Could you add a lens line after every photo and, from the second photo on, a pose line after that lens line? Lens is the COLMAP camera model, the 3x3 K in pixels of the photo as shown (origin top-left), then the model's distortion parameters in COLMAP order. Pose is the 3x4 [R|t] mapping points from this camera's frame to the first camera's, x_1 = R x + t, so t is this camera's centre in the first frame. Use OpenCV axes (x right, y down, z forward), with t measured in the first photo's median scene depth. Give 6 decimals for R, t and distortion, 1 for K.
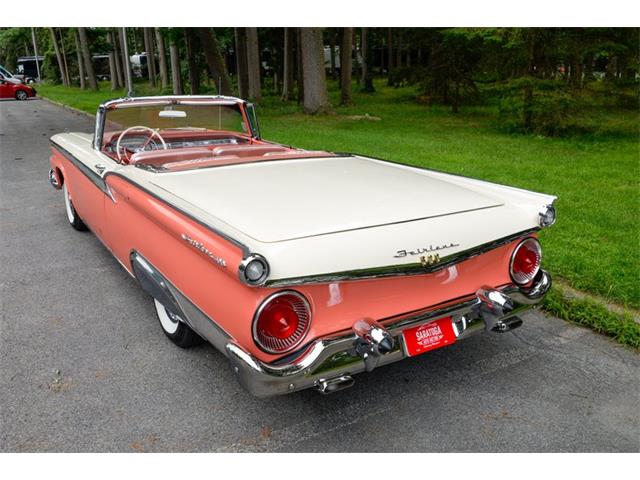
lens RADIAL K [[549.1, 0, 320.0], [0, 549.1, 226.6], [0, 0, 1]] dist [-0.057426, 0.010306]
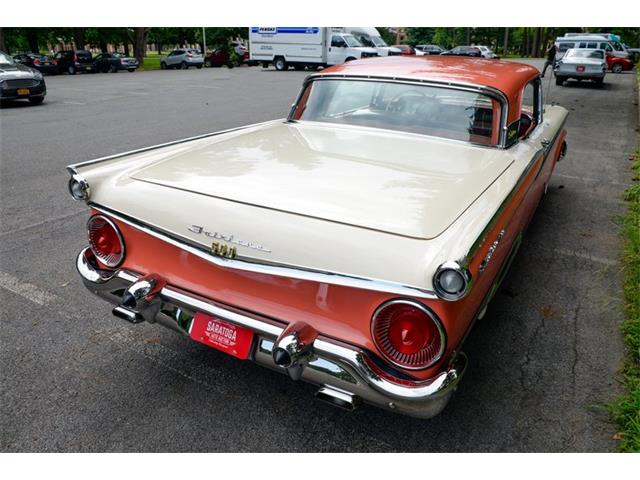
lens RADIAL K [[517.6, 0, 320.0], [0, 517.6, 240.0], [0, 0, 1]] dist [-0.125872, 0.098310]
pose [[0.474675, 0.331012, -0.815546, 0.790878], [-0.254974, 0.938570, 0.232541, -0.154897], [0.842420, 0.097561, 0.529915, 0.594858]]
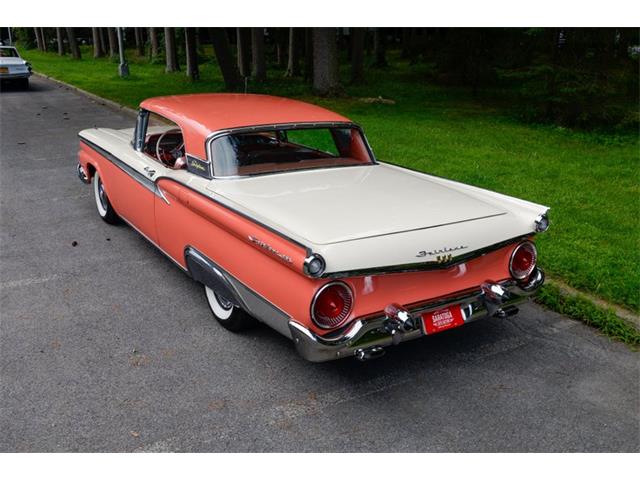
lens RADIAL K [[609.8, 0, 348.3], [0, 609.8, 239.2], [0, 0, 1]] dist [-0.014473, -0.018890]
pose [[0.999029, 0.013248, 0.042017, -0.068770], [-0.014953, 0.999066, 0.040536, -0.033107], [-0.041441, -0.041125, 0.998294, -0.338309]]
